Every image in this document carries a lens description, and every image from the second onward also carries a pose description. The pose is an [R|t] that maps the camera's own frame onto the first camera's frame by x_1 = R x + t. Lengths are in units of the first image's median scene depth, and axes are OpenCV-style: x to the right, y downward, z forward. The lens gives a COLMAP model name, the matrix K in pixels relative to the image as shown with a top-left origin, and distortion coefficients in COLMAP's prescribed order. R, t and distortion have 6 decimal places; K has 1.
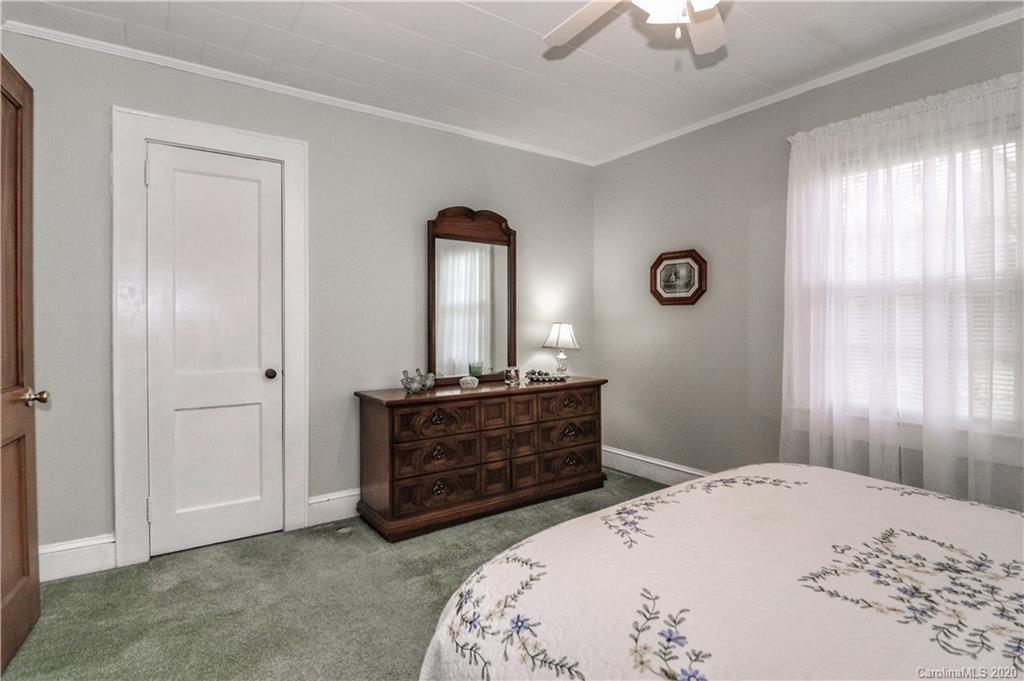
lens RADIAL K [[497.6, 0, 509.3], [0, 497.6, 325.2], [0, 0, 1]] dist [-0.004592, -0.009791]
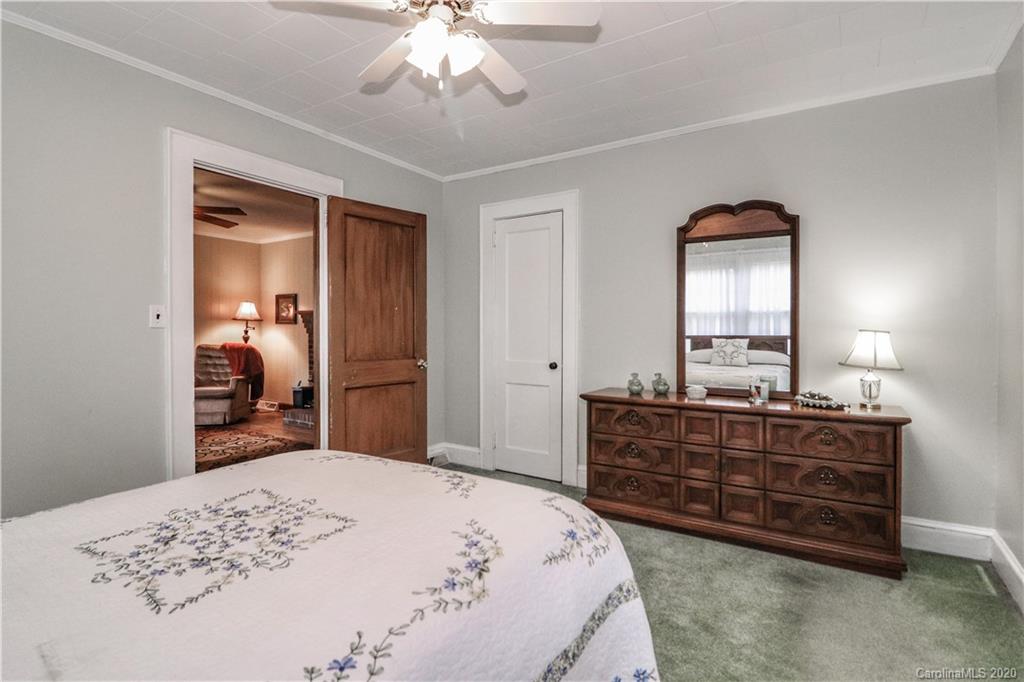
lens RADIAL K [[497.6, 0, 509.3], [0, 497.6, 332.4], [0, 0, 1]] dist [-0.004592, -0.009791]
pose [[0.390693, 0.009305, -0.920474, 0.694918], [-0.006601, 0.999952, 0.007306, -0.004397], [0.920497, 0.003222, 0.390736, 0.320906]]
